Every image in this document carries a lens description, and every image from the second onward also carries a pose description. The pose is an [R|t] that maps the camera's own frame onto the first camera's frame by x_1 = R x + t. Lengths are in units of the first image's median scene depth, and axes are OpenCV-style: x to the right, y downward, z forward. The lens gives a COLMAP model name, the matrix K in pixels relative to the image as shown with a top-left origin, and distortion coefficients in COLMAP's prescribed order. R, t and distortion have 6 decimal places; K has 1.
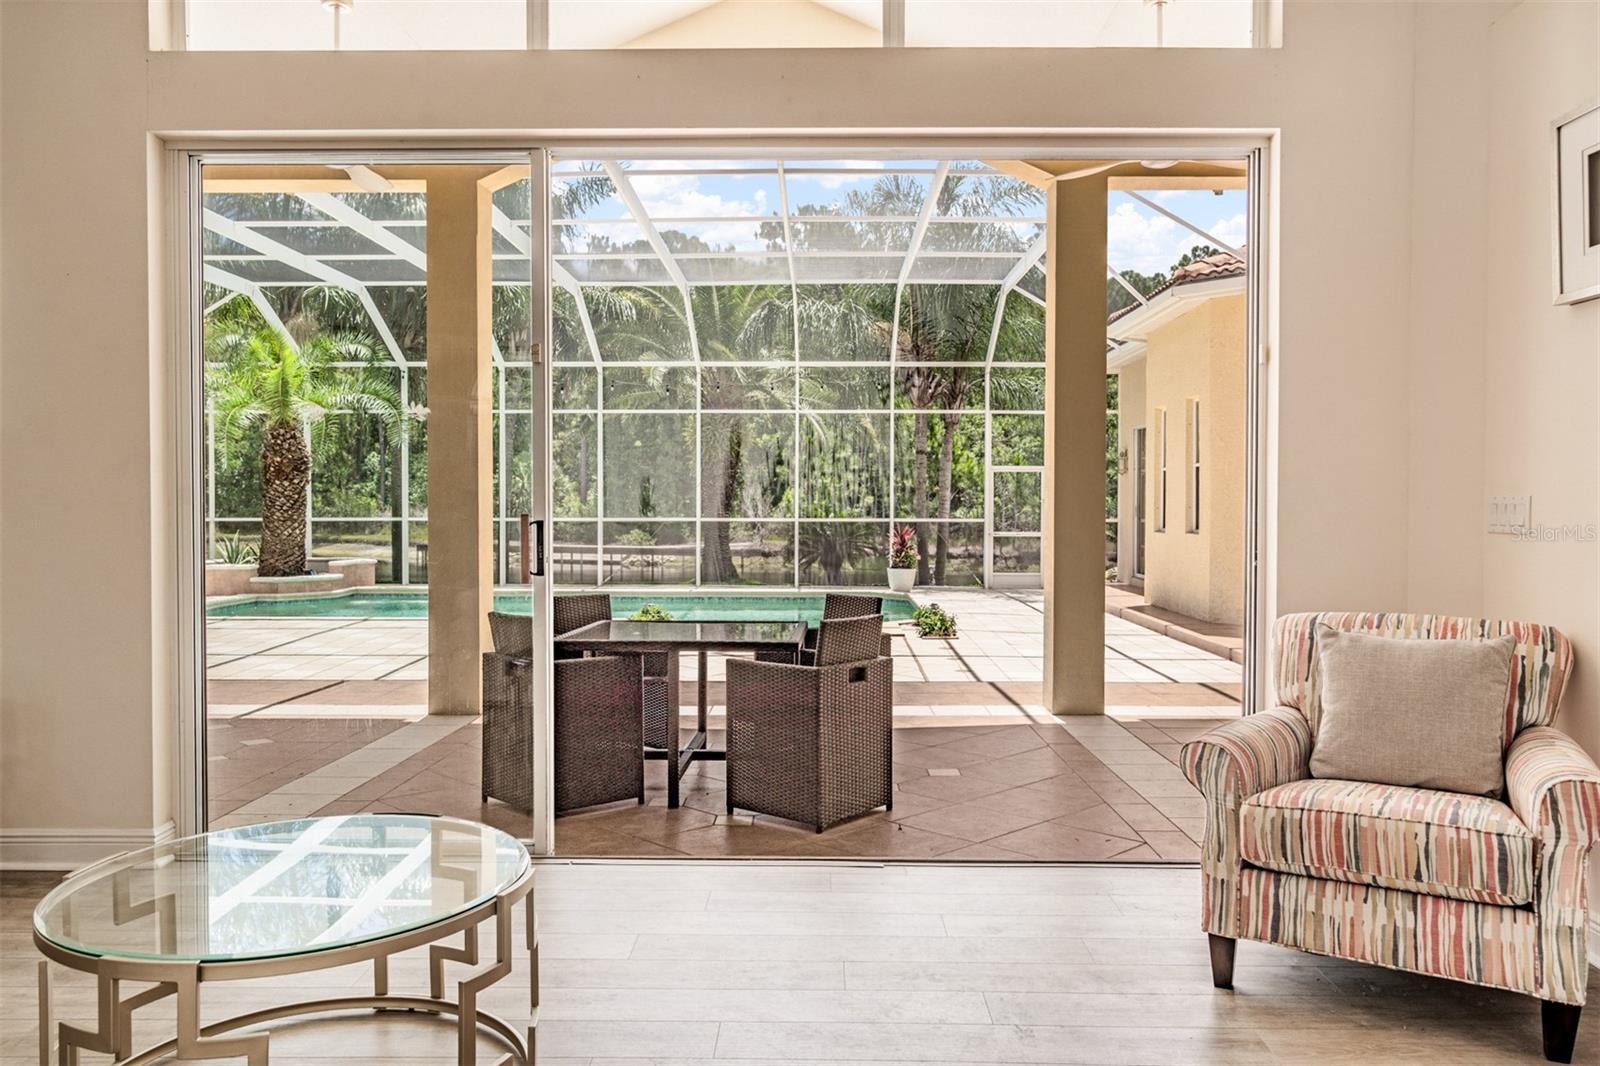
lens RADIAL K [[1174.1, 0, 832.1], [0, 1174.1, 536.5], [0, 0, 1]] dist [0.001192, -0.004311]
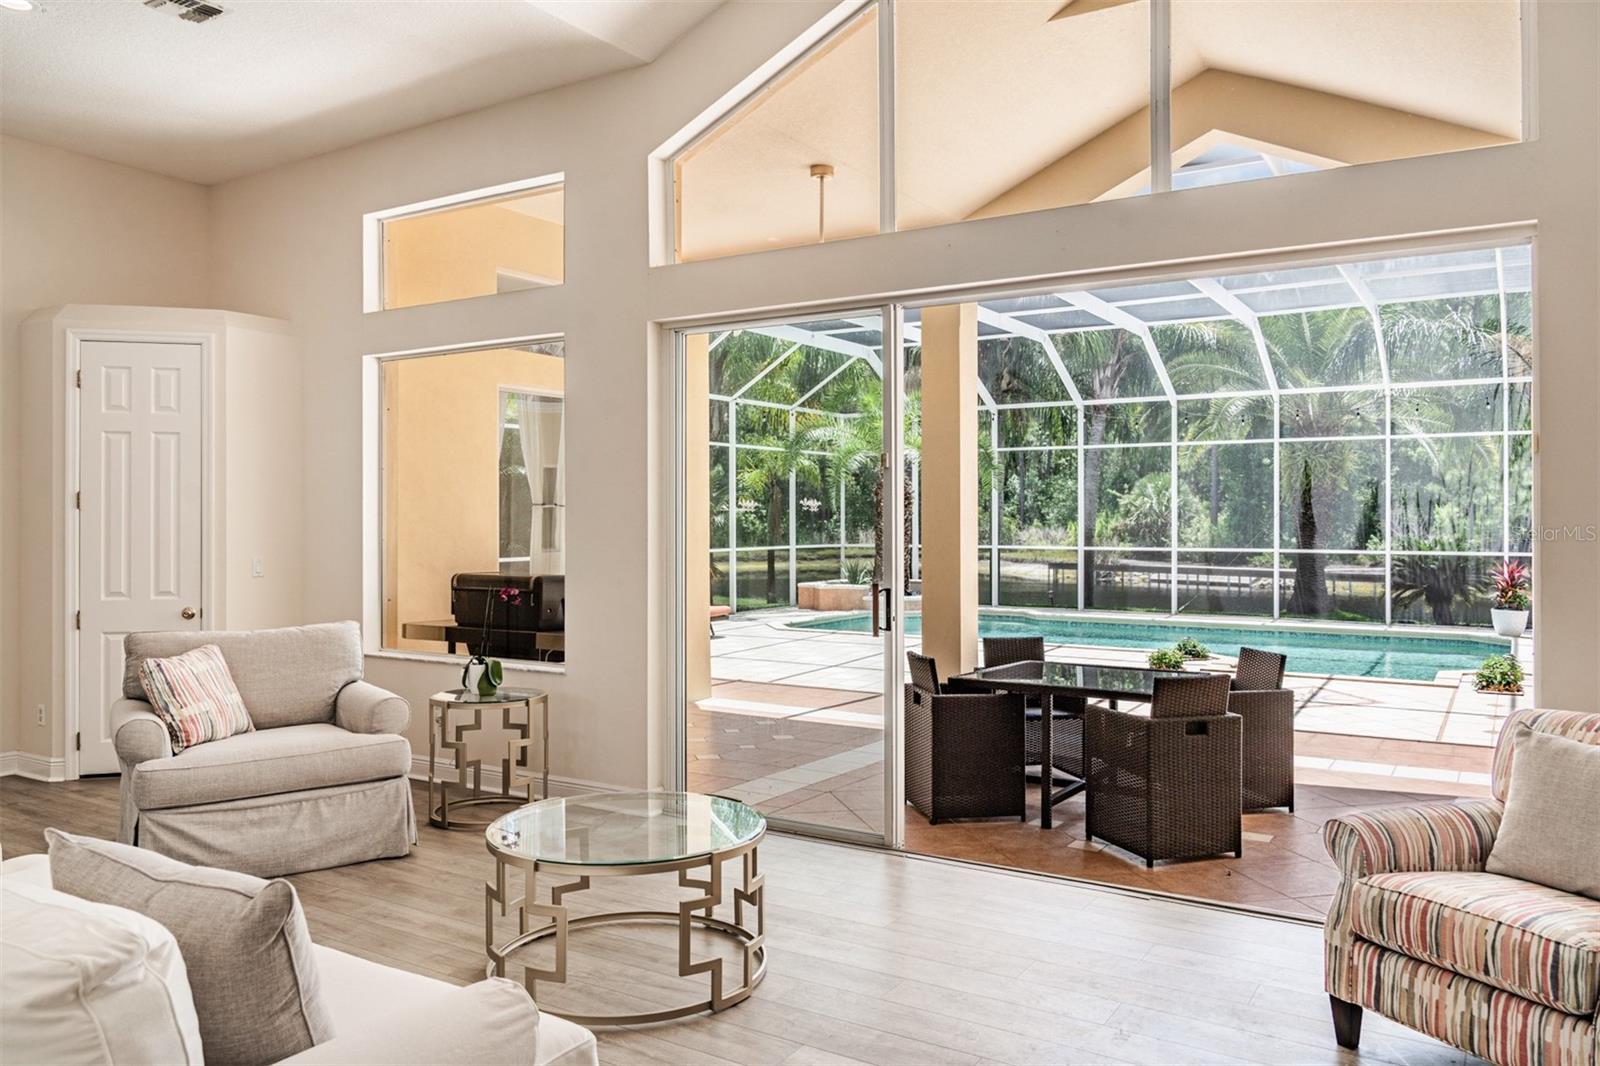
lens RADIAL K [[1174.1, 0, 832.1], [0, 1174.1, 536.5], [0, 0, 1]] dist [0.001192, -0.004311]
pose [[0.860150, 0.007839, -0.509981, 0.488541], [-0.015345, 0.999827, -0.010512, -0.076632], [0.509810, 0.016867, 0.860122, -0.204989]]
